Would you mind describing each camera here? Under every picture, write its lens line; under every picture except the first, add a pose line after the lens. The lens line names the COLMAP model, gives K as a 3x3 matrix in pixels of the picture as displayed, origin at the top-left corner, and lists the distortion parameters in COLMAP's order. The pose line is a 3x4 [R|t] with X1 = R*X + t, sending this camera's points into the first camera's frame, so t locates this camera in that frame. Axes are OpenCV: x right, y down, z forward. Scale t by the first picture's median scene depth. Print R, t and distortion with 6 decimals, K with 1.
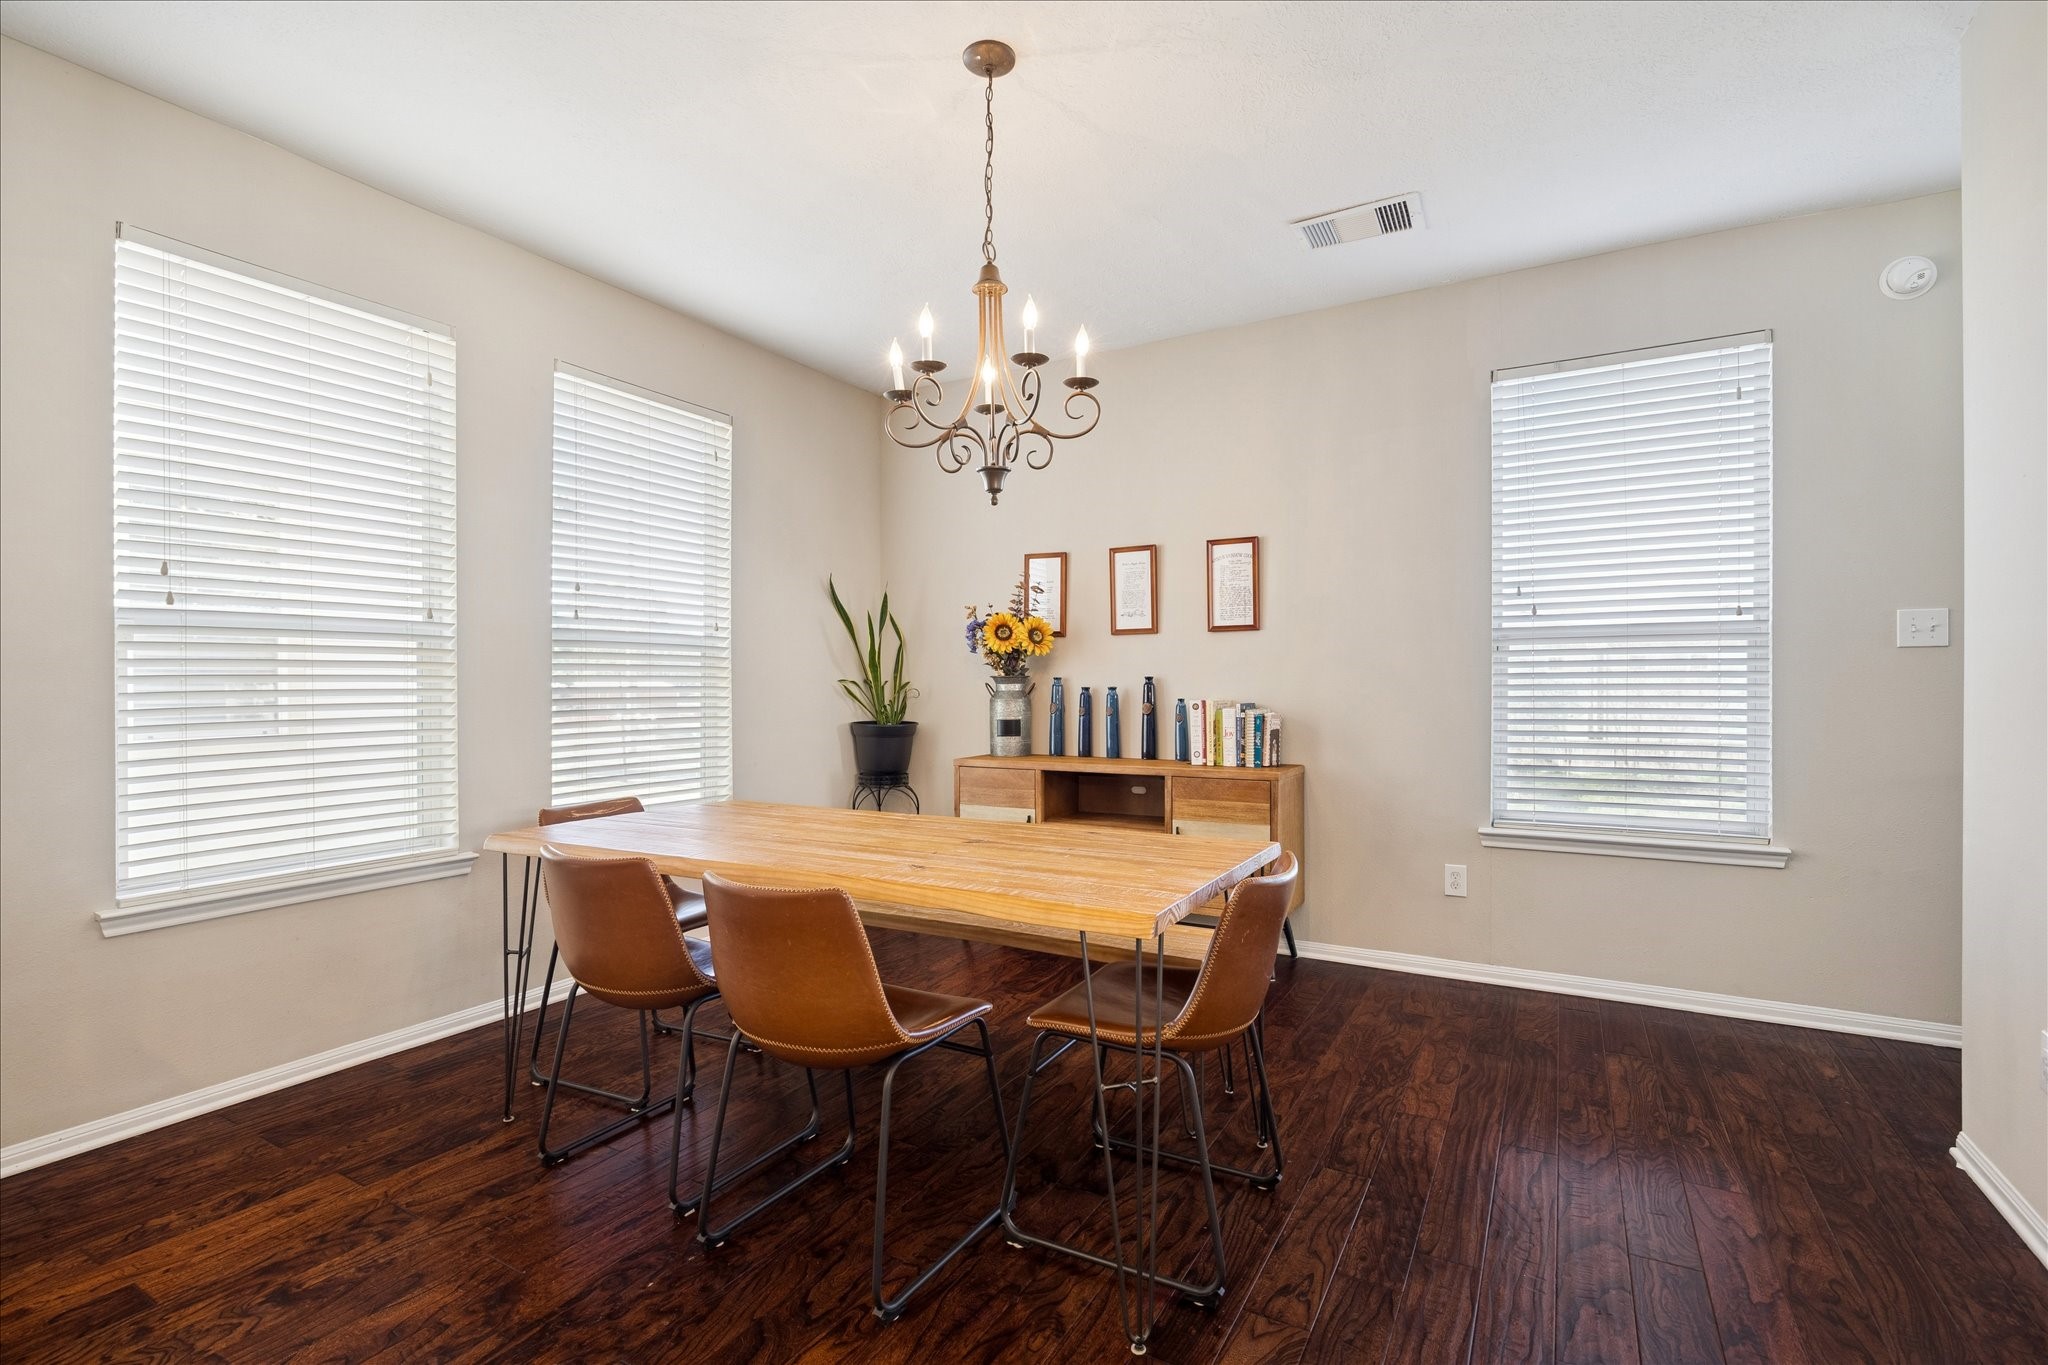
lens RADIAL K [[957.2, 0, 1031.0], [0, 957.2, 677.7], [0, 0, 1]] dist [-0.002699, -0.000198]
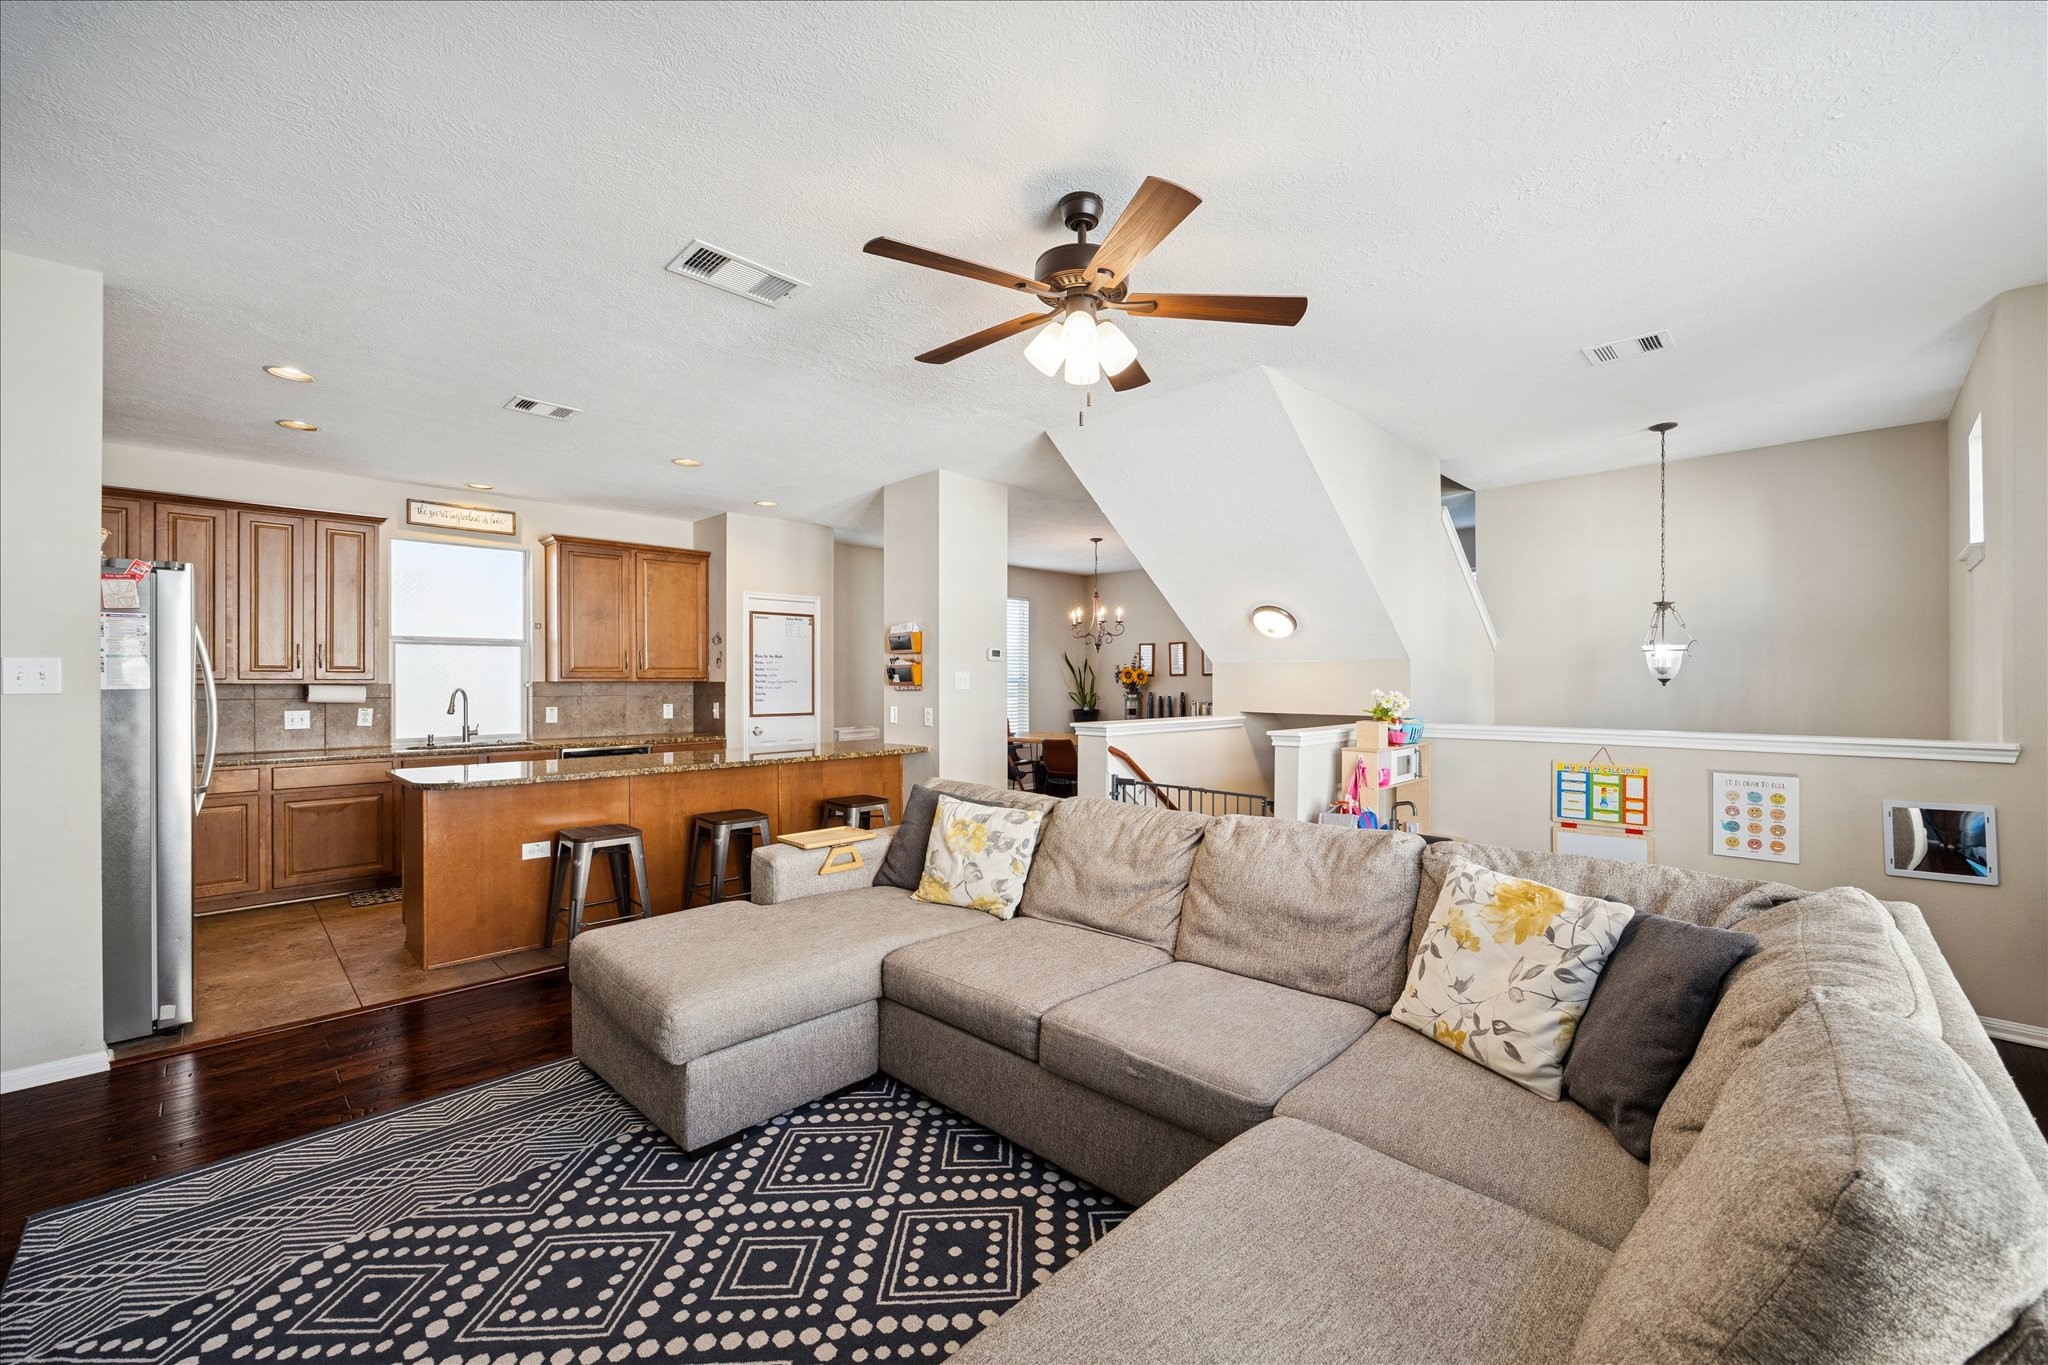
lens RADIAL K [[855.8, 0, 1028.8], [0, 855.8, 677.7], [0, 0, 1]] dist [-0.000374, 0.000147]
pose [[0.962330, -0.000988, -0.271881, 0.335539], [0.001357, 0.999998, 0.001171, -0.043297], [0.271879, -0.001496, 0.962330, -1.286692]]
